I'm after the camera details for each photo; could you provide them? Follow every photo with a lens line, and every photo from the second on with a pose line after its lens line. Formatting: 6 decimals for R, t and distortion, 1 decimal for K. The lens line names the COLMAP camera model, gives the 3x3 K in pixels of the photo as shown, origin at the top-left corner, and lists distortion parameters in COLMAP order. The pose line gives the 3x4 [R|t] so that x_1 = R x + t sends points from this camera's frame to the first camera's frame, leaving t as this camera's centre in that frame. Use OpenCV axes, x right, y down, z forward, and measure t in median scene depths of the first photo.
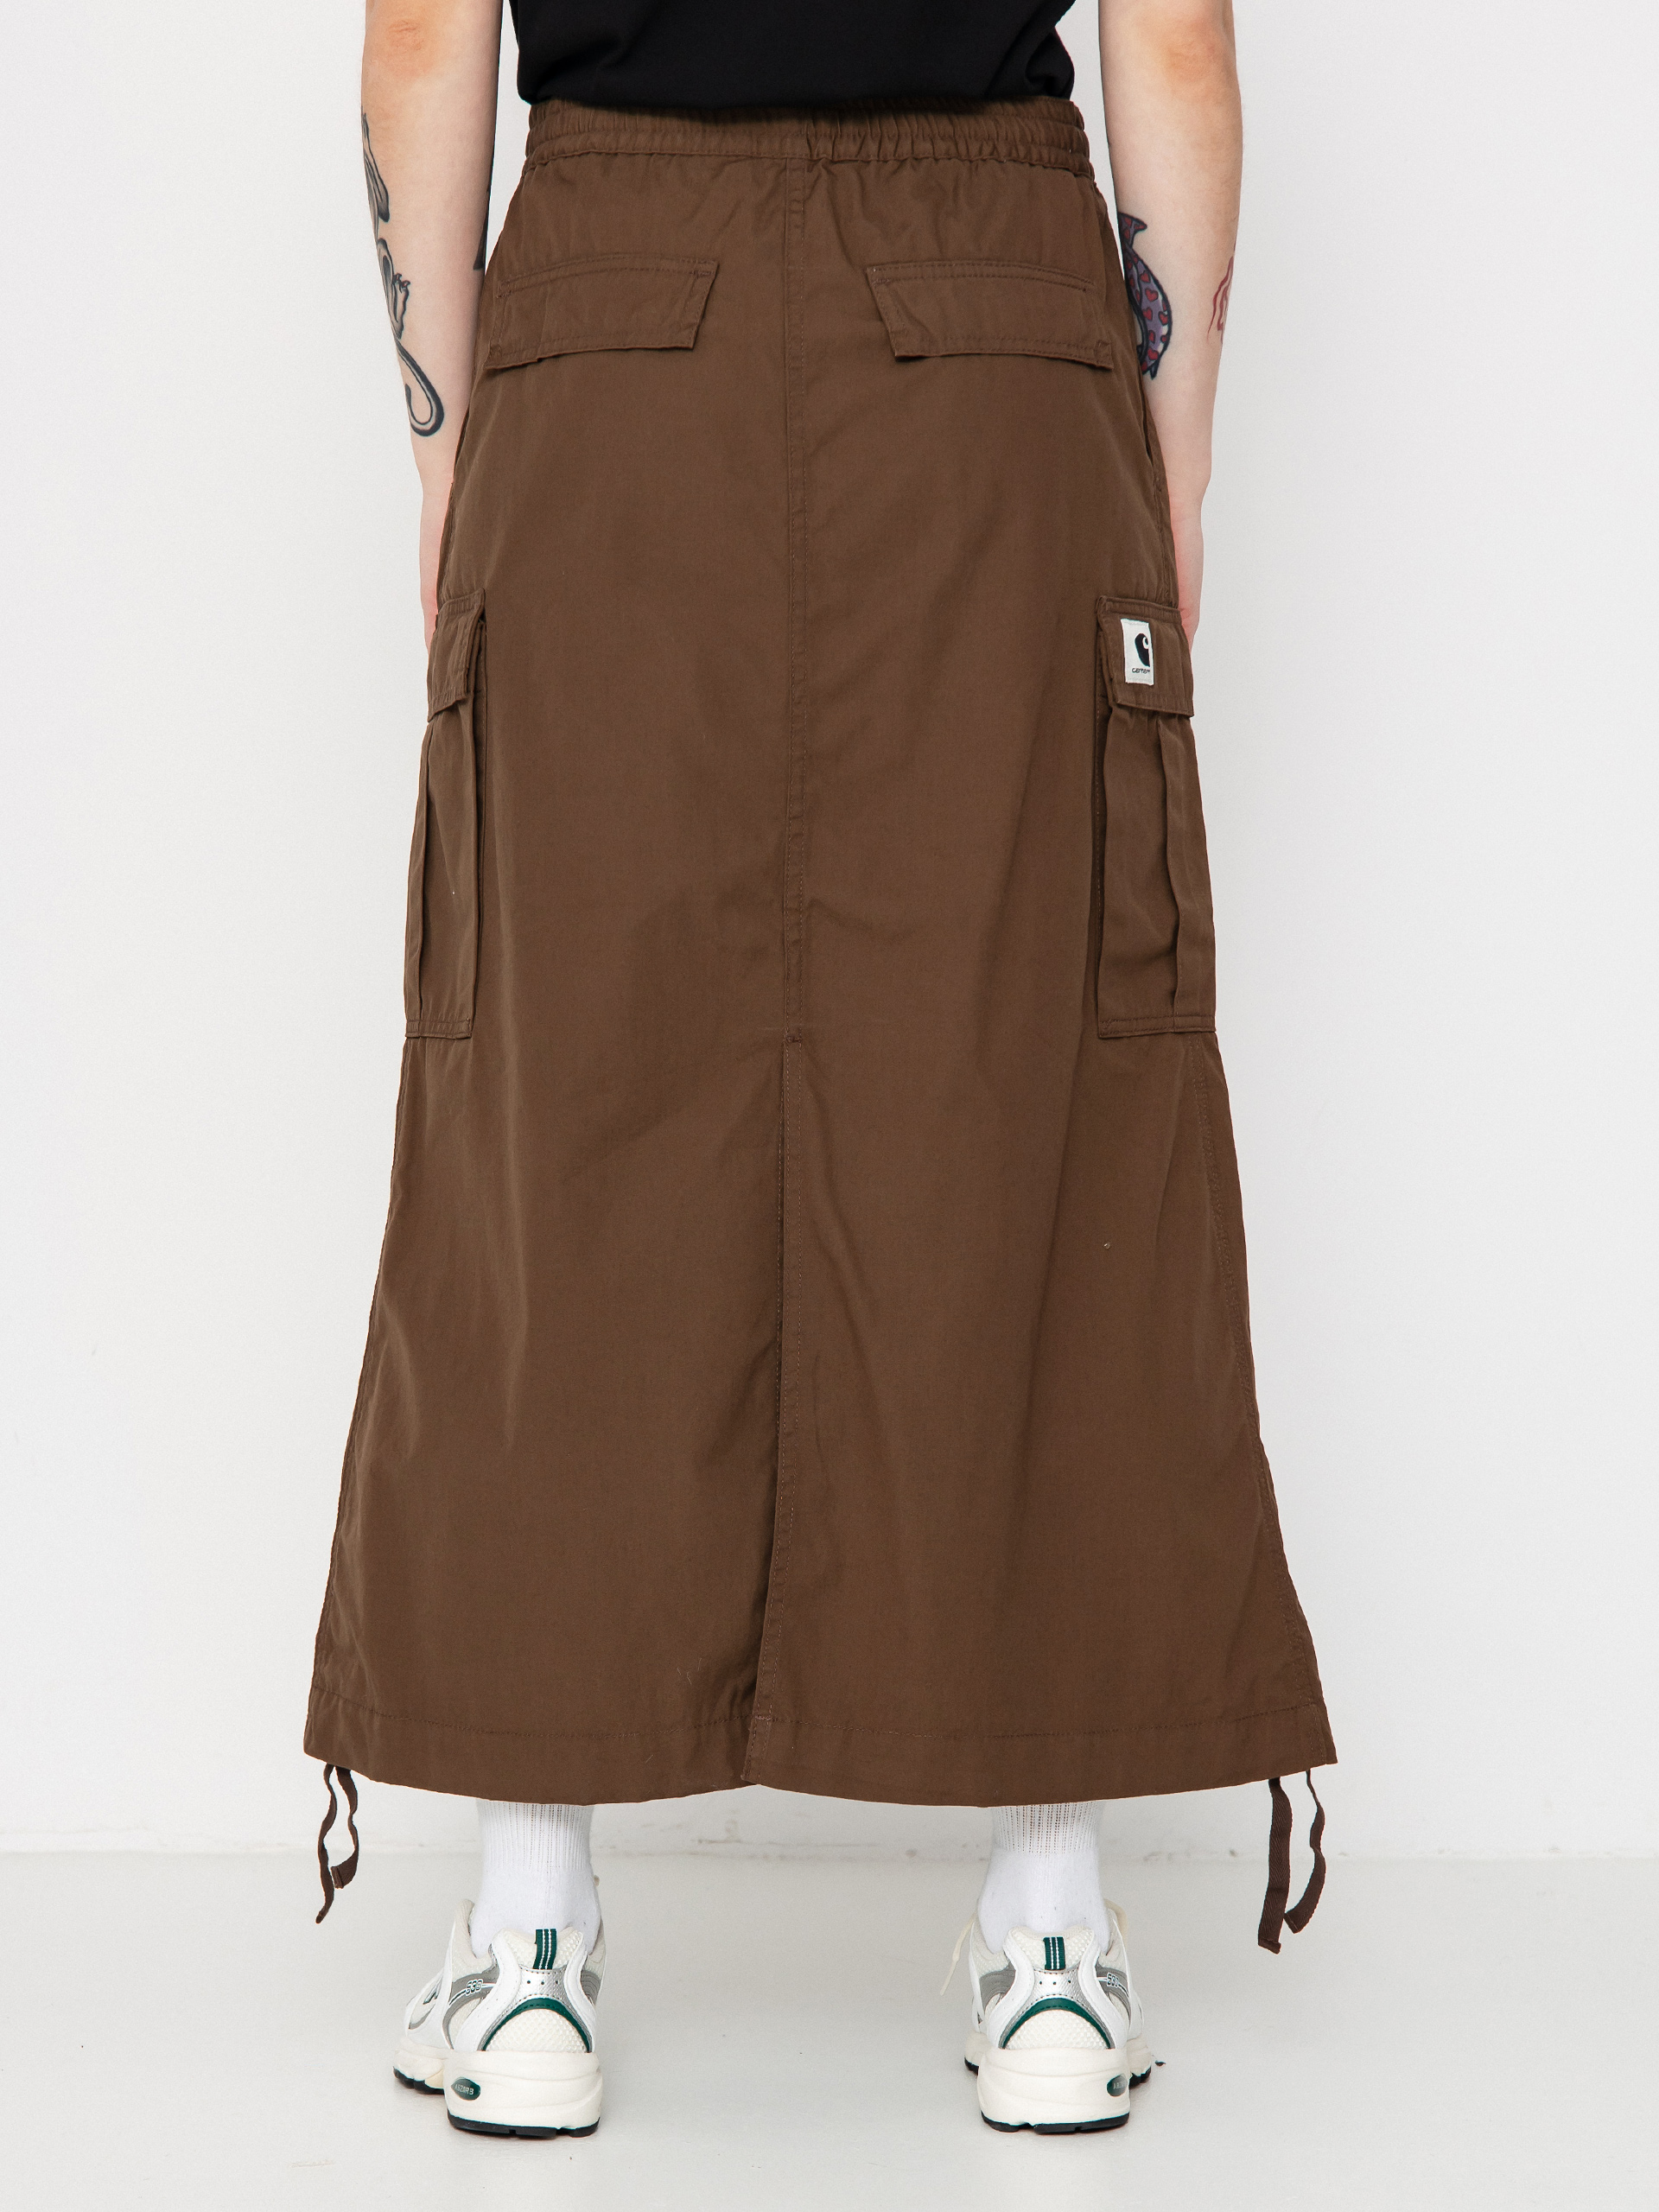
lens RADIAL K [[5242.8, 0, 829.5], [0, 5242.8, 1106.0], [0, 0, 1]] dist [-0.075291, -0.054958]
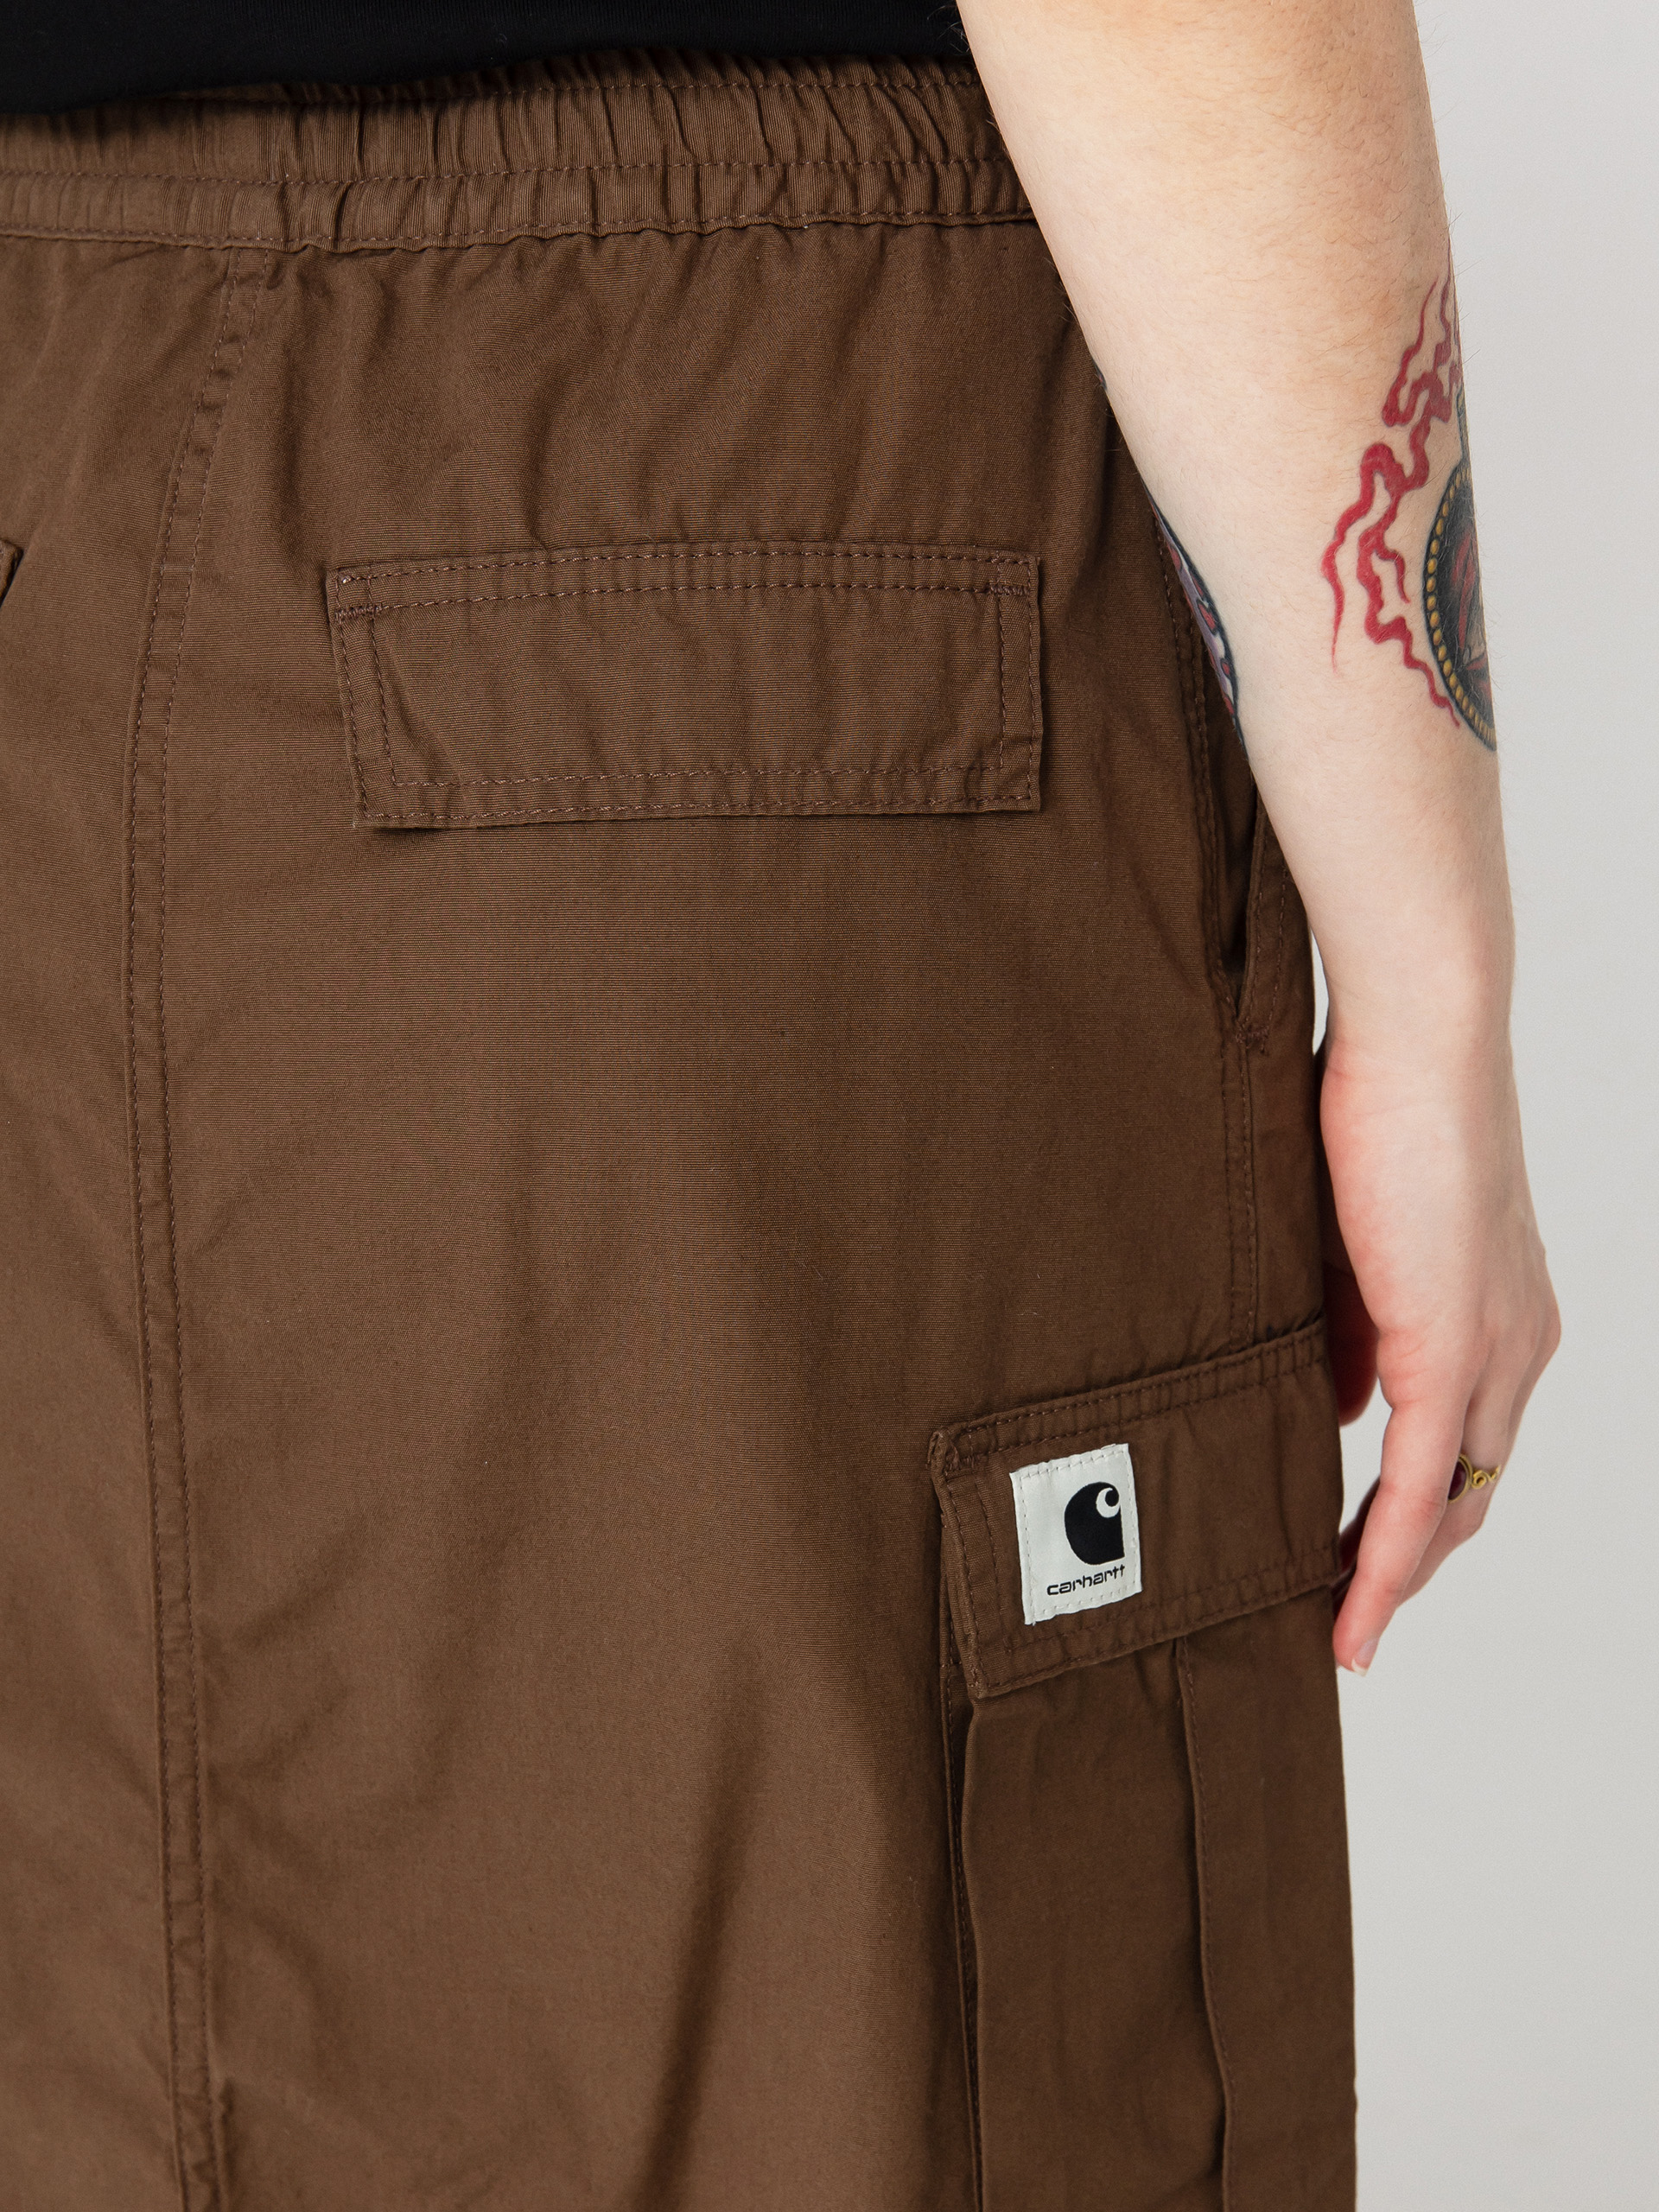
lens RADIAL K [[3226.9, 0, 829.5], [0, 3226.9, 1106.0], [0, 0, 1]] dist [0.169910, 0.066393]
pose [[0.895468, 0.104437, -0.432701, 0.144894], [-0.000636, 0.972386, 0.233379, -0.175555], [0.445125, -0.208708, 0.870807, 0.789615]]
